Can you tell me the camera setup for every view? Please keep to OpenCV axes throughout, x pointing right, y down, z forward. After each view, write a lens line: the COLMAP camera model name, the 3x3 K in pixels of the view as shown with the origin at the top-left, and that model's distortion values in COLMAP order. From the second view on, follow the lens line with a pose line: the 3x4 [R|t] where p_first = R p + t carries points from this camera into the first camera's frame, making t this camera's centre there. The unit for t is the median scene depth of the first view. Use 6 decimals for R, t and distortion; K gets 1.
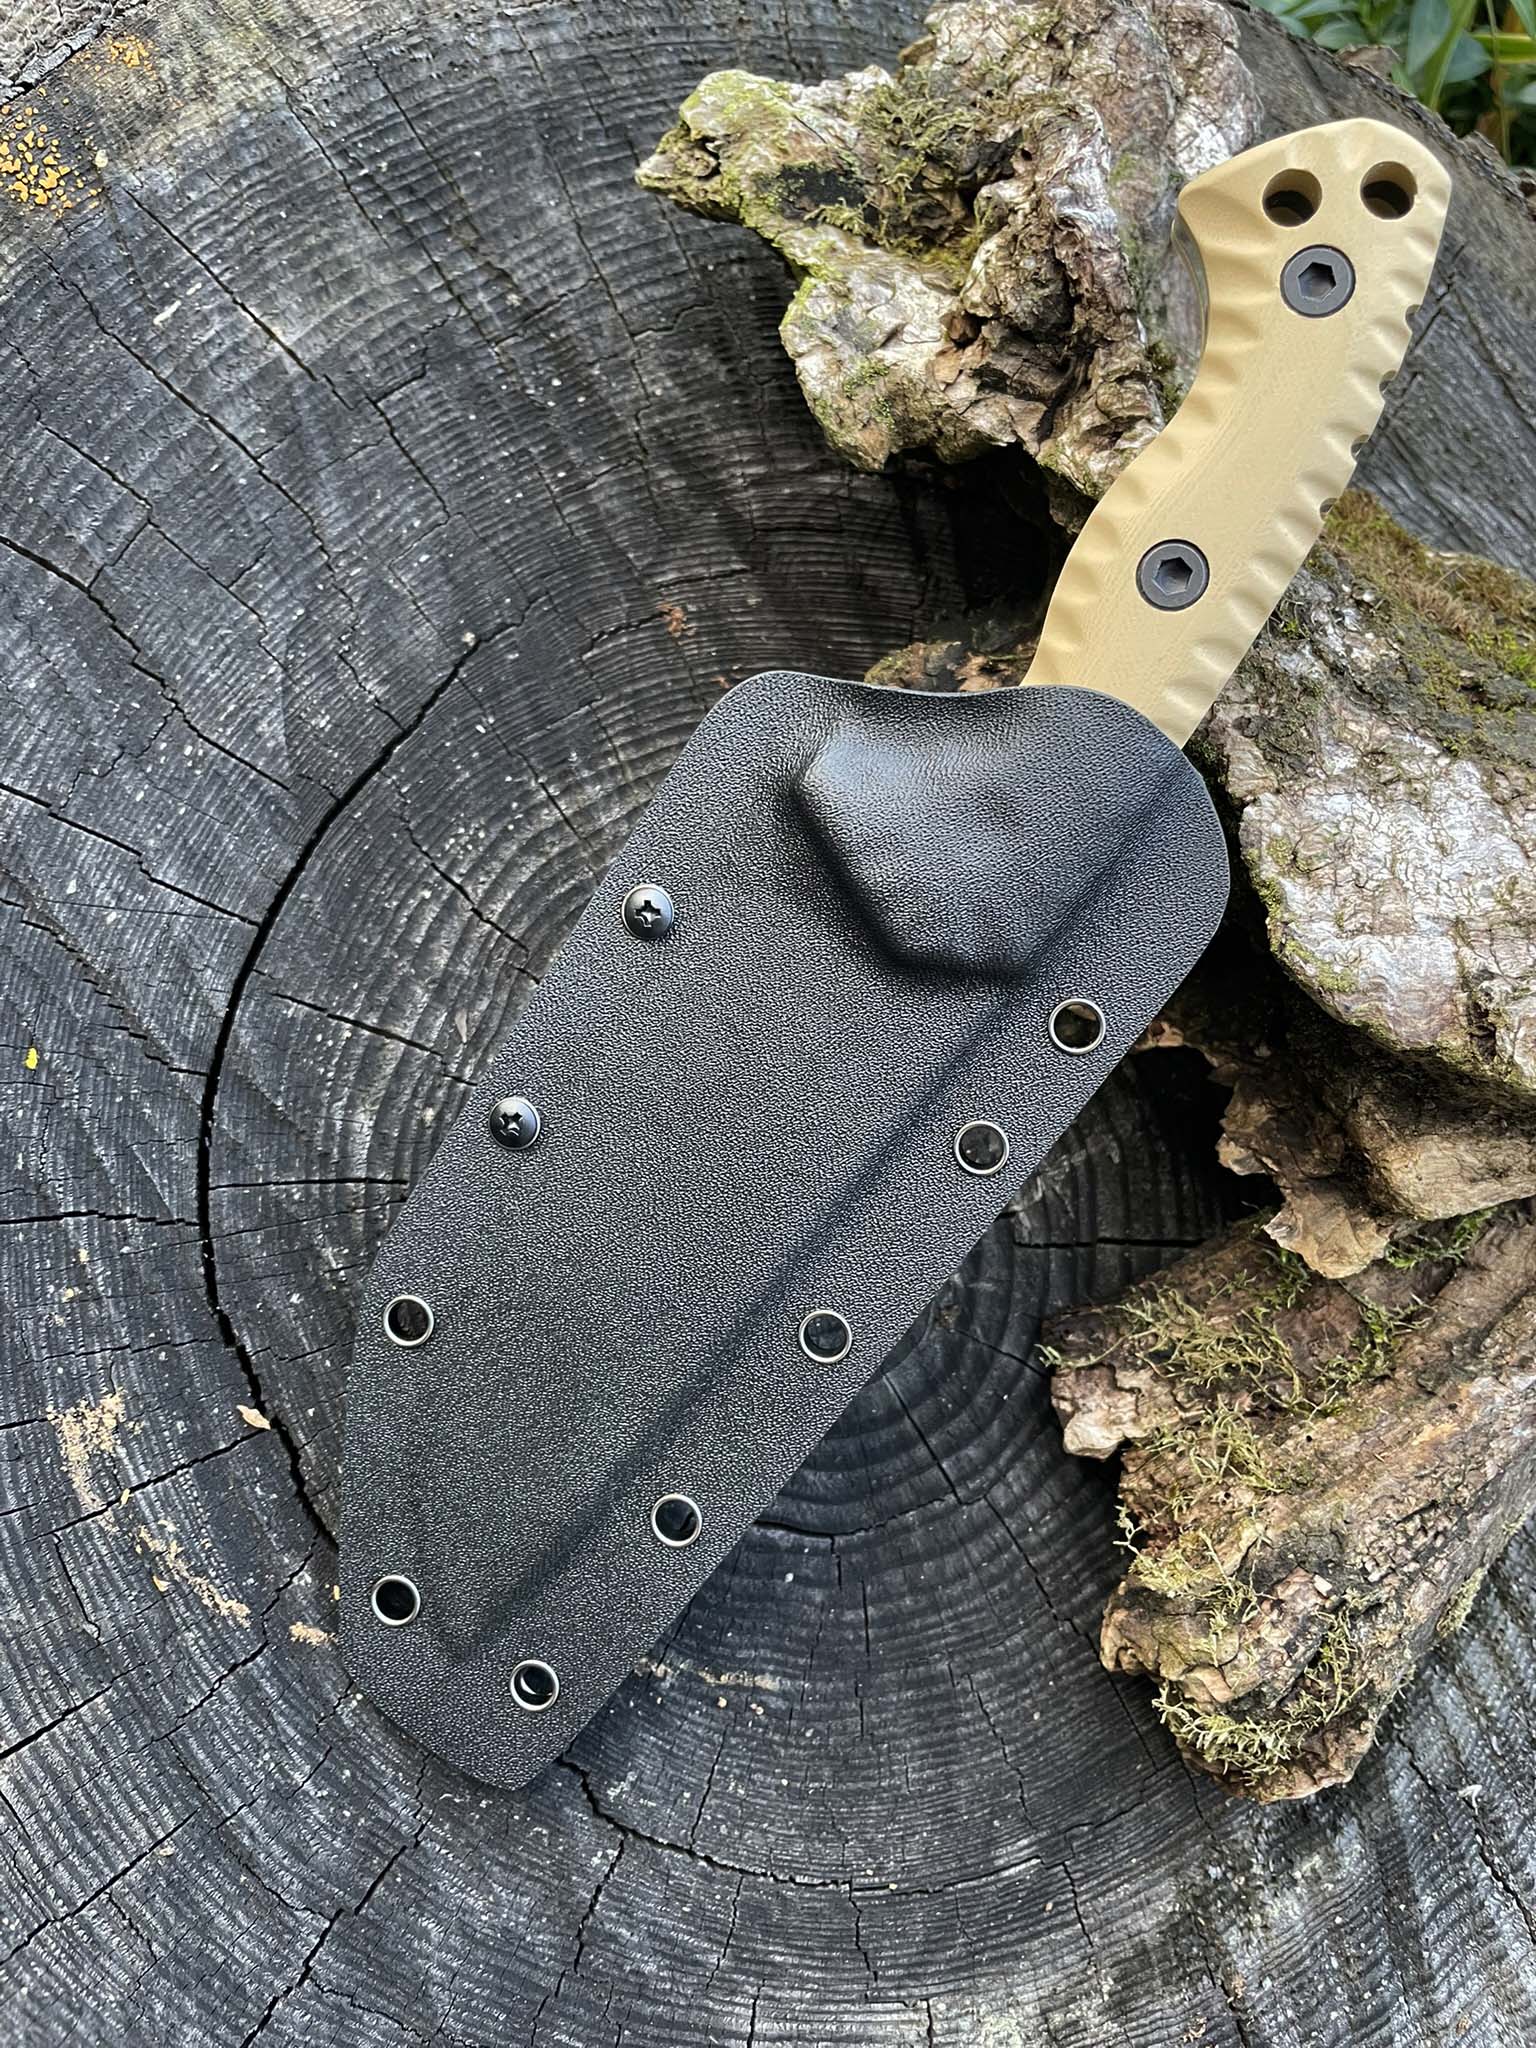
lens RADIAL K [[1561.4, 0, 773.0], [0, 1561.4, 1026.6], [0, 0, 1]] dist [0.012491, -0.013904]
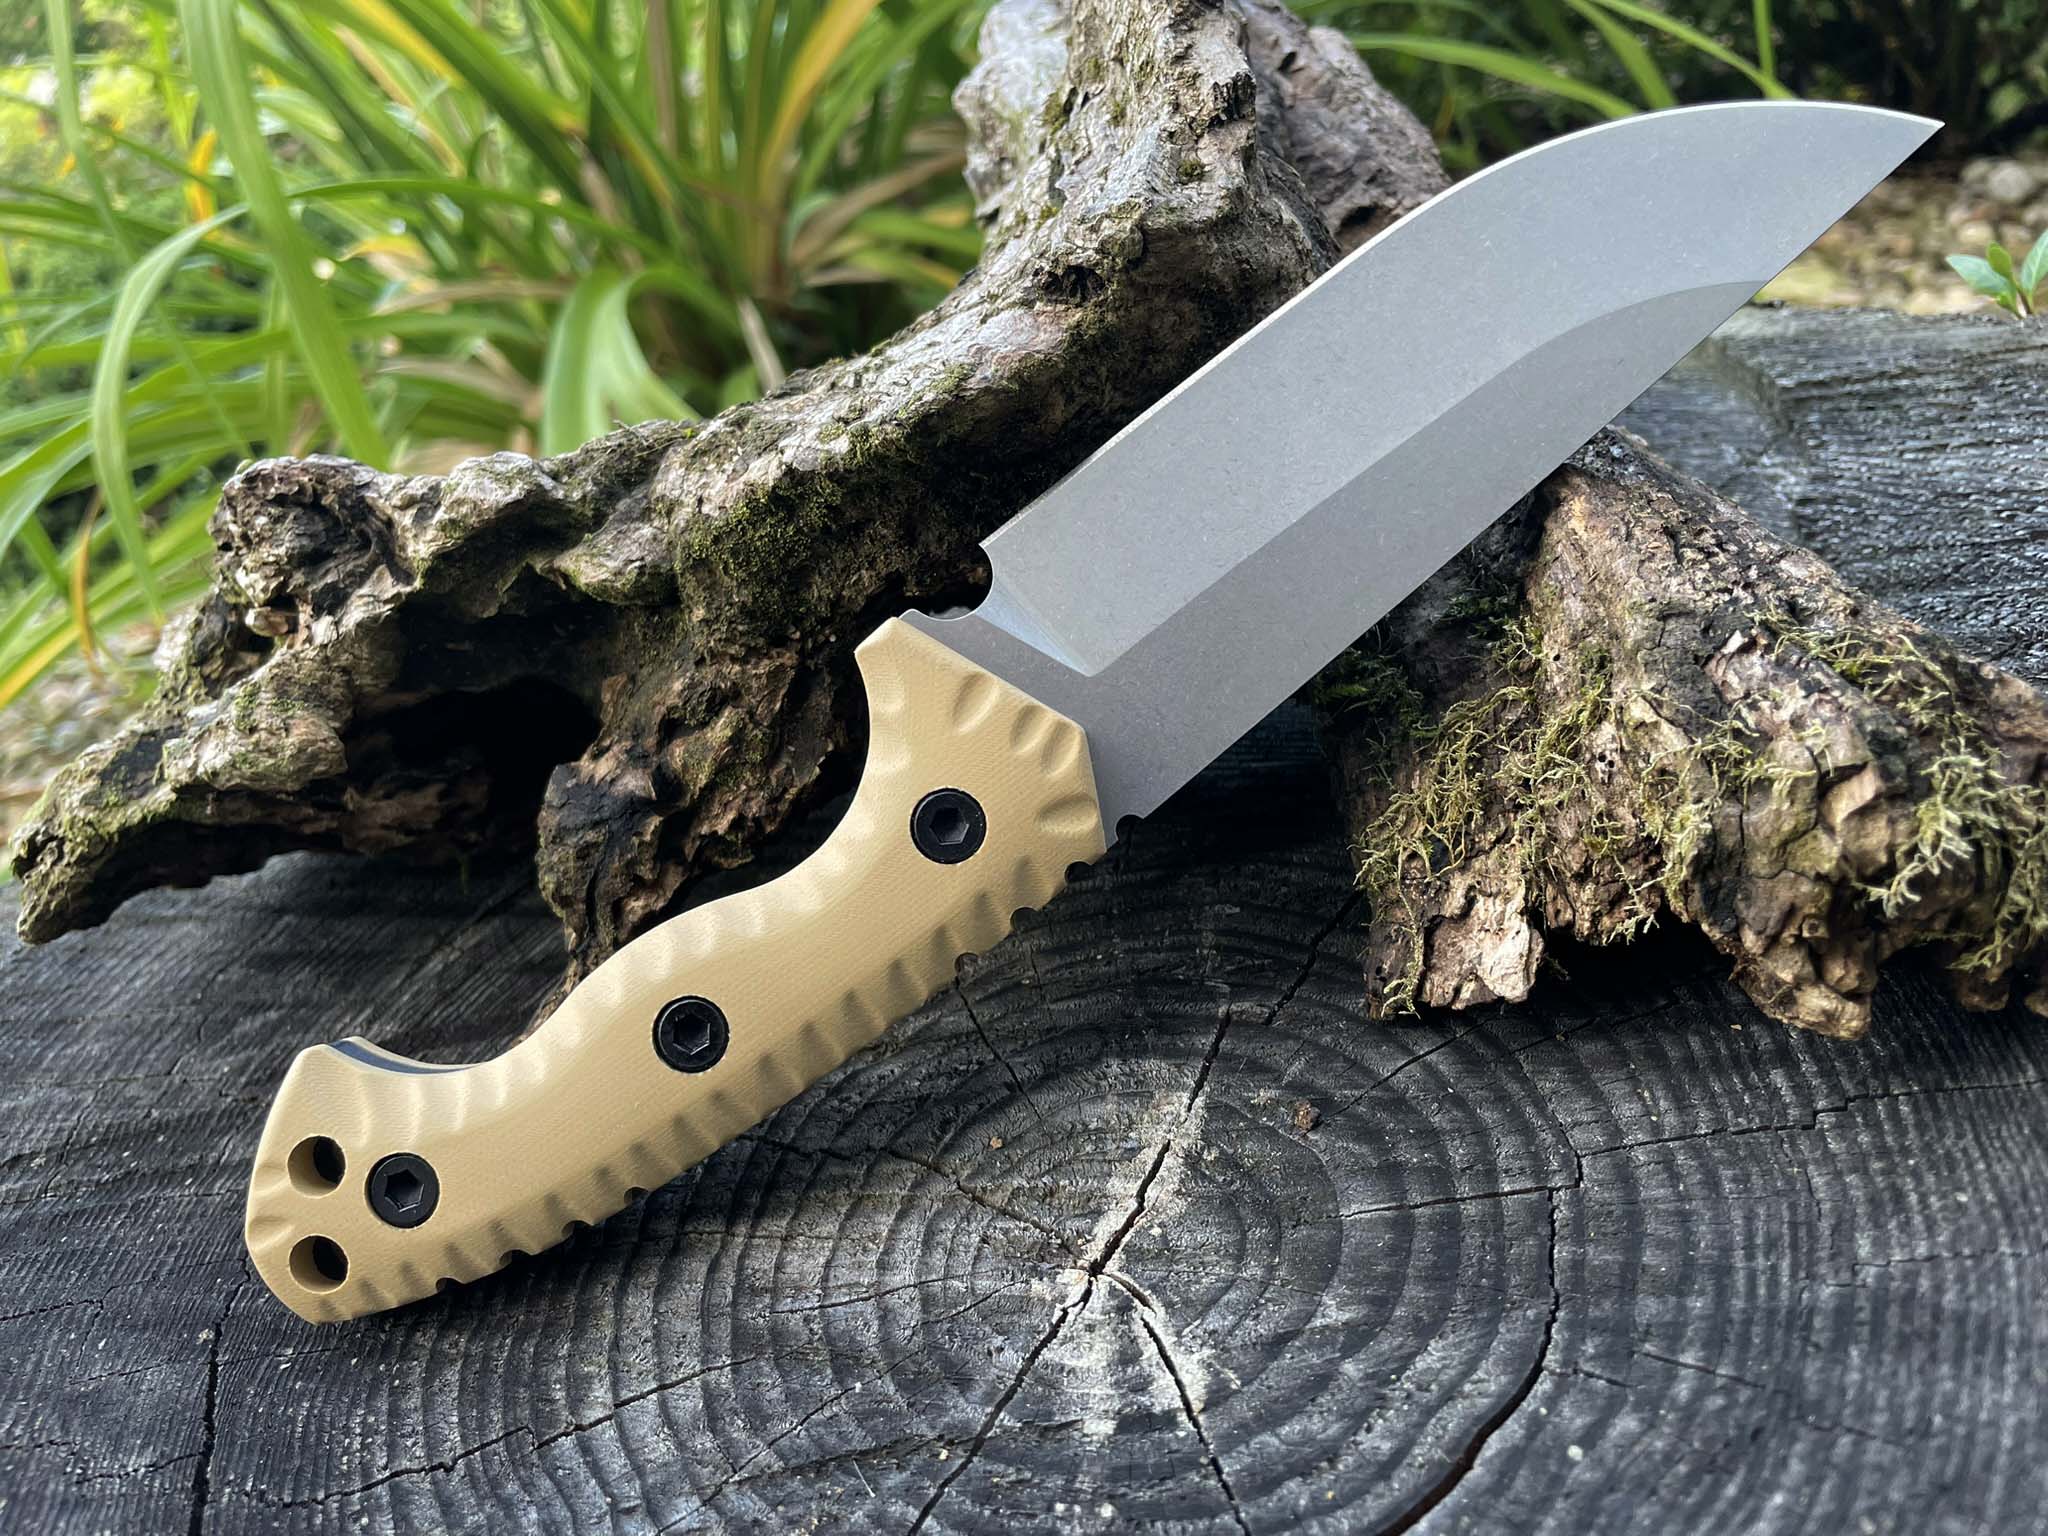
lens RADIAL K [[1561.4, 0, 1023.3], [0, 1561.4, 768.6], [0, 0, 1]] dist [0.012491, -0.013904]
pose [[0.479589, -0.739759, 0.471966, -0.184509], [0.847282, 0.250472, -0.468378, 0.421048], [0.228272, 0.624516, 0.746908, 0.412818]]
